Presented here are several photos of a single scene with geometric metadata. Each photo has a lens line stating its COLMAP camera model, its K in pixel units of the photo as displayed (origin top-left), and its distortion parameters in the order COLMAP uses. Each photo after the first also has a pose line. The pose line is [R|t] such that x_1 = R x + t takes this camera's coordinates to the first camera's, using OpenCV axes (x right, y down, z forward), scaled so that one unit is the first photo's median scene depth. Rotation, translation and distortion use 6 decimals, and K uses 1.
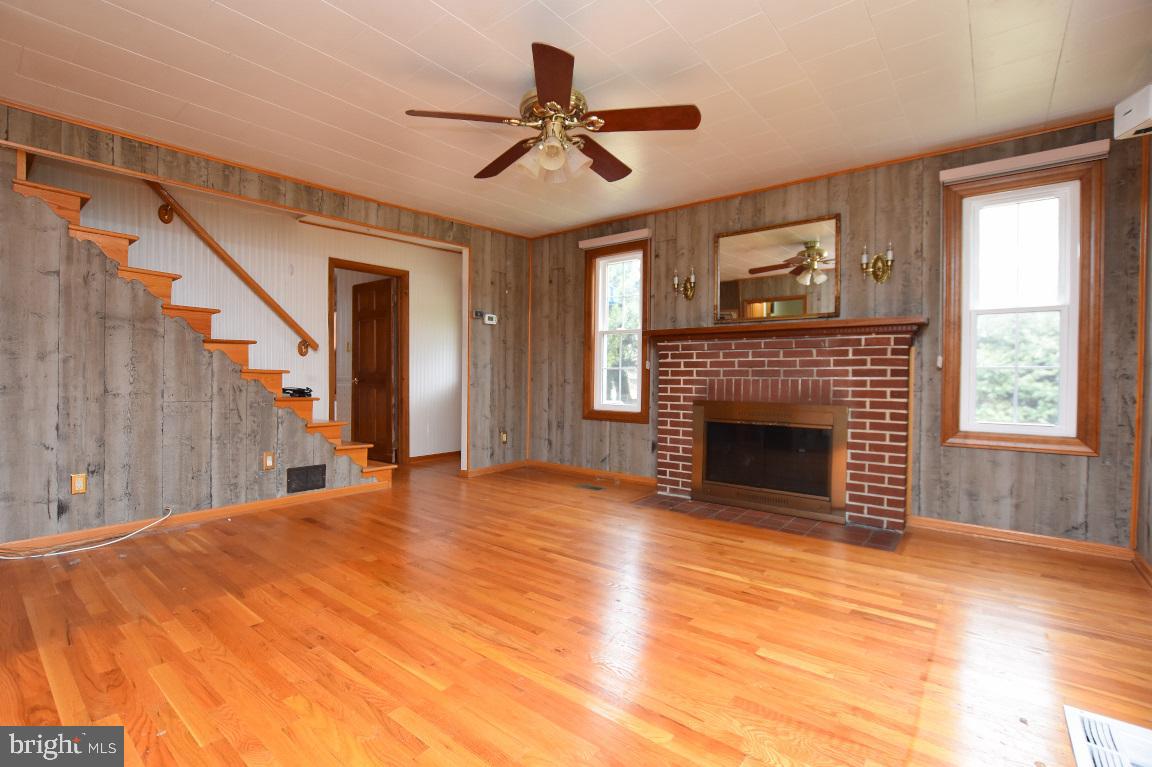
lens RADIAL K [[530.0, 0, 572.1], [0, 530.0, 393.7], [0, 0, 1]] dist [-0.035215, 0.010094]
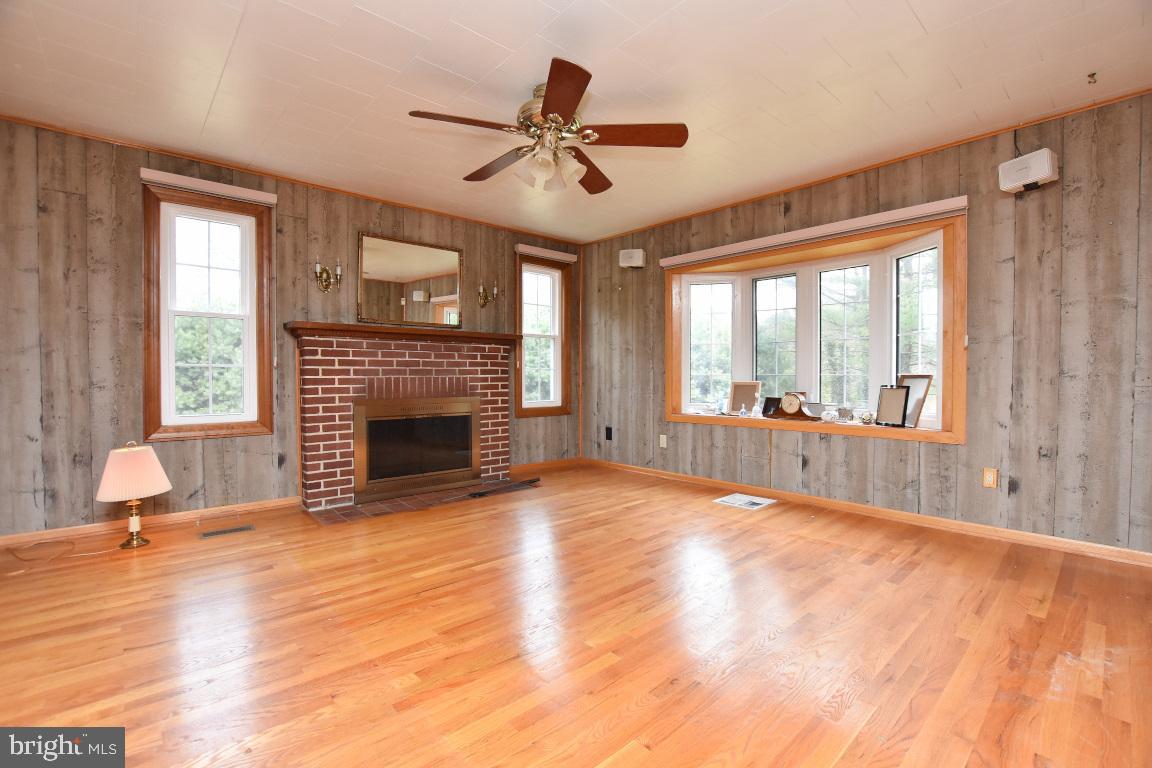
lens RADIAL K [[507.8, 0, 580.0], [0, 507.8, 385.0], [0, 0, 1]] dist [-0.040987, 0.009122]
pose [[0.145711, -0.027587, 0.988943, -0.637135], [0.032269, 0.999212, 0.023119, -0.024260], [-0.988801, 0.028544, 0.146486, 0.486138]]
